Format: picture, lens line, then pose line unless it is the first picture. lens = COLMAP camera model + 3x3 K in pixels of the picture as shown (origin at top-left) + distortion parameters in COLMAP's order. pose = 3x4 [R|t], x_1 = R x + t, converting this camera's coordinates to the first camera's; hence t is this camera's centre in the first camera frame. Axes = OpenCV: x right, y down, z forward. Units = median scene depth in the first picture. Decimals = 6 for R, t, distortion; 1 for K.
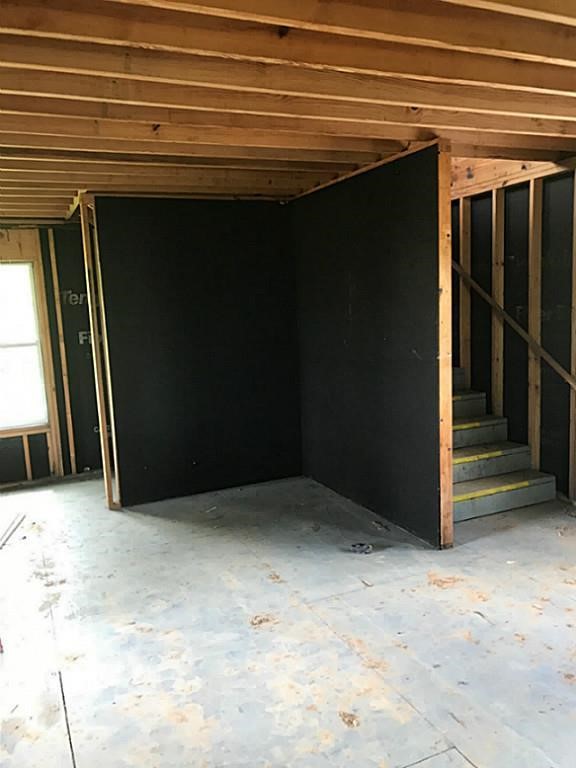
lens RADIAL K [[628.5, 0, 288.0], [0, 628.5, 384.0], [0, 0, 1]] dist [-0.000878, -0.001771]
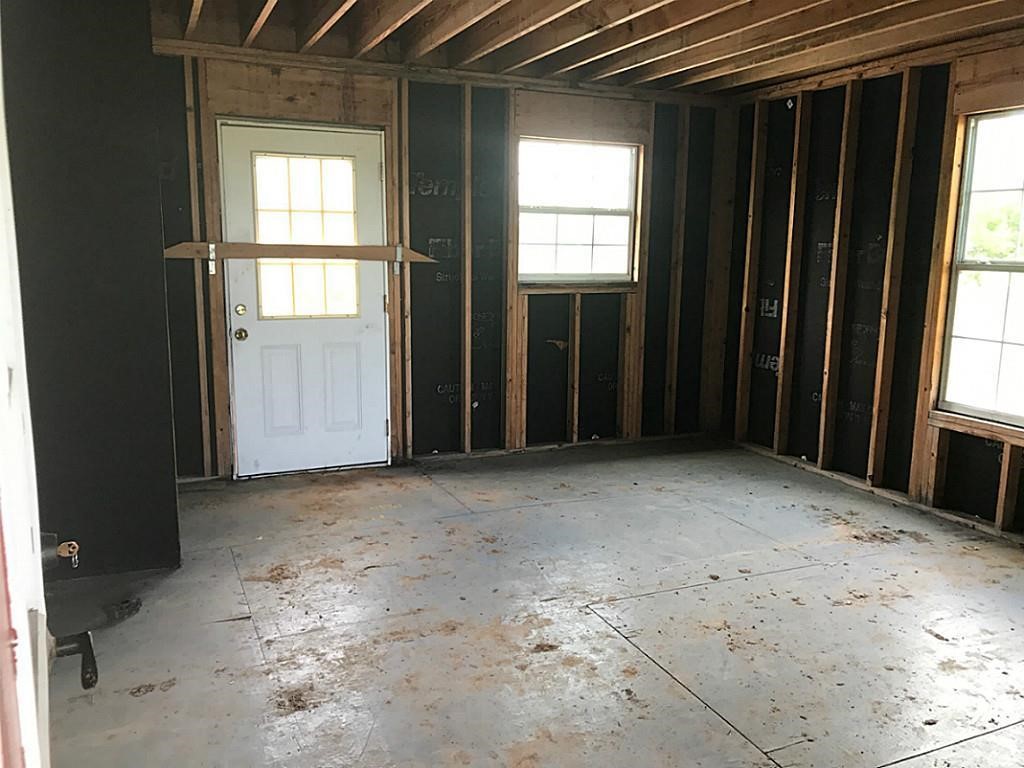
lens RADIAL K [[838.1, 0, 512.0], [0, 838.1, 384.0], [0, 0, 1]] dist [-0.000878, -0.001771]
pose [[0.013075, -0.119784, 0.992714, -0.753630], [0.119515, 0.985869, 0.117383, -0.003176], [-0.992746, 0.117109, 0.027206, 0.667611]]
